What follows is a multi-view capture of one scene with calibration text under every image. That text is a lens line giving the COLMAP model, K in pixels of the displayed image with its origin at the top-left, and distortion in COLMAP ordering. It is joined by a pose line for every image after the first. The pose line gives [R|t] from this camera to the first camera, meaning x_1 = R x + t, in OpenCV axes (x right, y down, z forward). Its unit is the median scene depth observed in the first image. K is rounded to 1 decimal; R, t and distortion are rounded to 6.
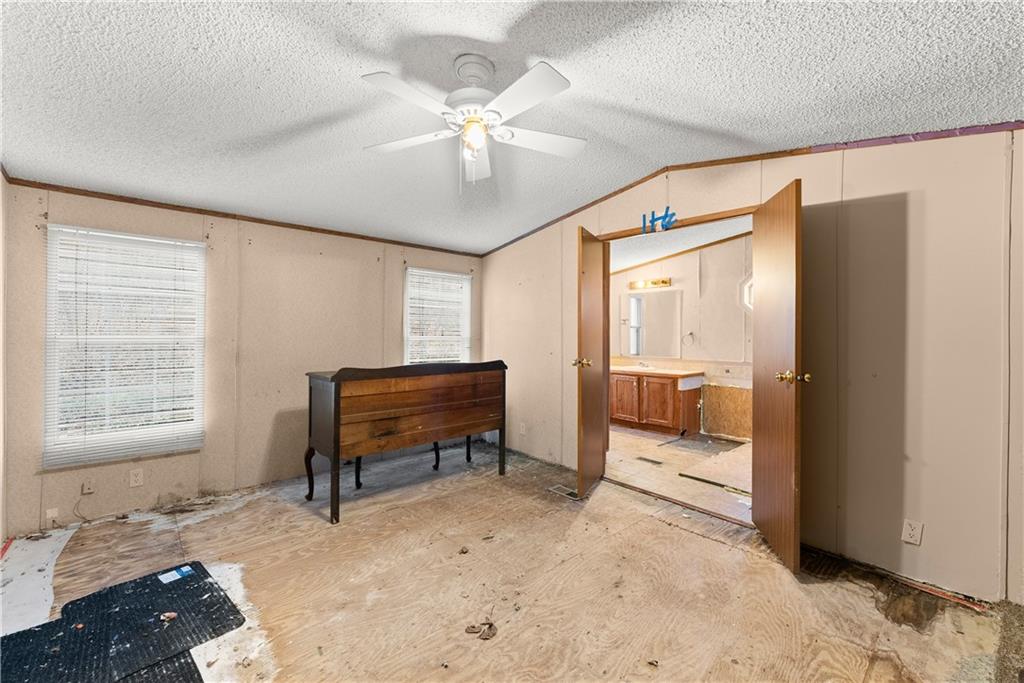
lens RADIAL K [[417.3, 0, 507.5], [0, 417.3, 335.9], [0, 0, 1]] dist [0.000016, 0.000245]
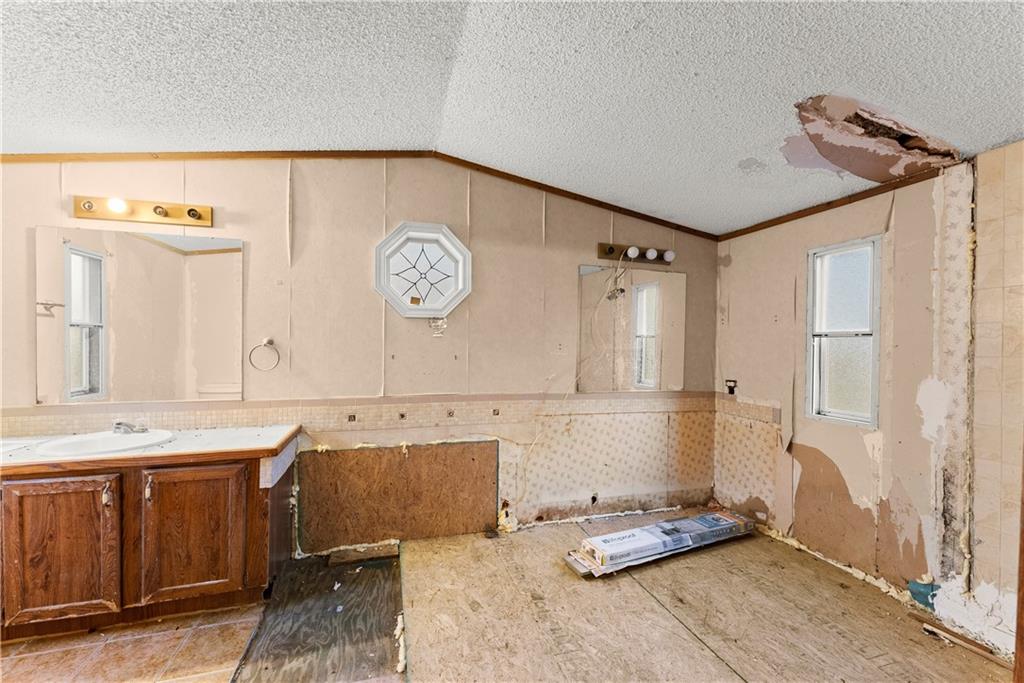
lens RADIAL K [[409.2, 0, 507.3], [0, 409.2, 346.2], [0, 0, 1]] dist [0.000287, 0.000024]
pose [[0.422244, -0.004634, 0.906470, 0.274864], [-0.001276, 0.999983, 0.005707, -0.007890], [-0.906481, -0.003566, 0.422231, 1.069543]]
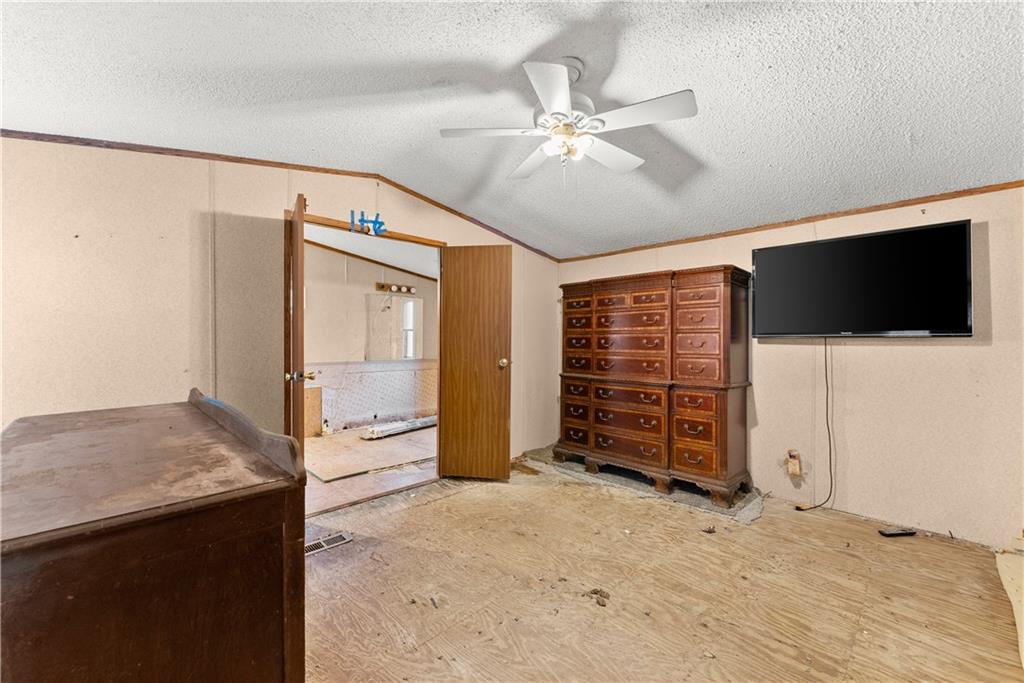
lens RADIAL K [[417.3, 0, 507.5], [0, 417.3, 335.9], [0, 0, 1]] dist [0.000016, 0.000245]
pose [[-0.046856, -0.005856, 0.998885, -0.704046], [0.006512, 0.999960, 0.006168, -0.011443], [-0.998880, 0.006794, -0.046816, 0.770301]]
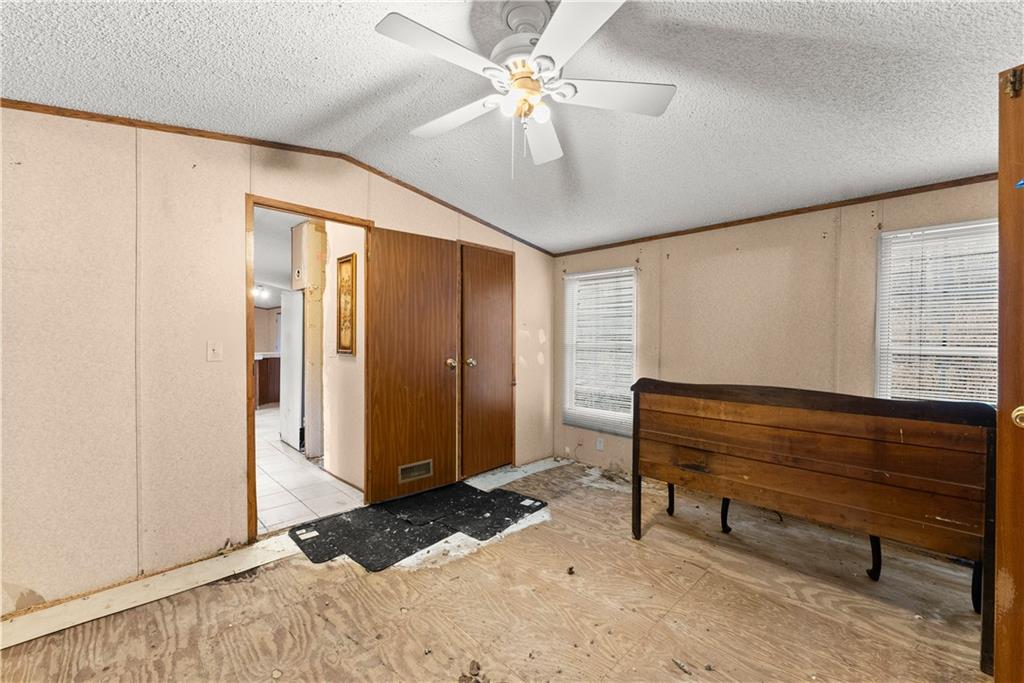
lens RADIAL K [[415.4, 0, 511.2], [0, 415.4, 343.6], [0, 0, 1]] dist [-0.002938, -0.000194]
pose [[0.050344, 0.003448, -0.998726, 0.479870], [-0.013470, 0.999905, 0.002773, 0.001794], [0.998641, 0.013313, 0.050385, 0.607405]]
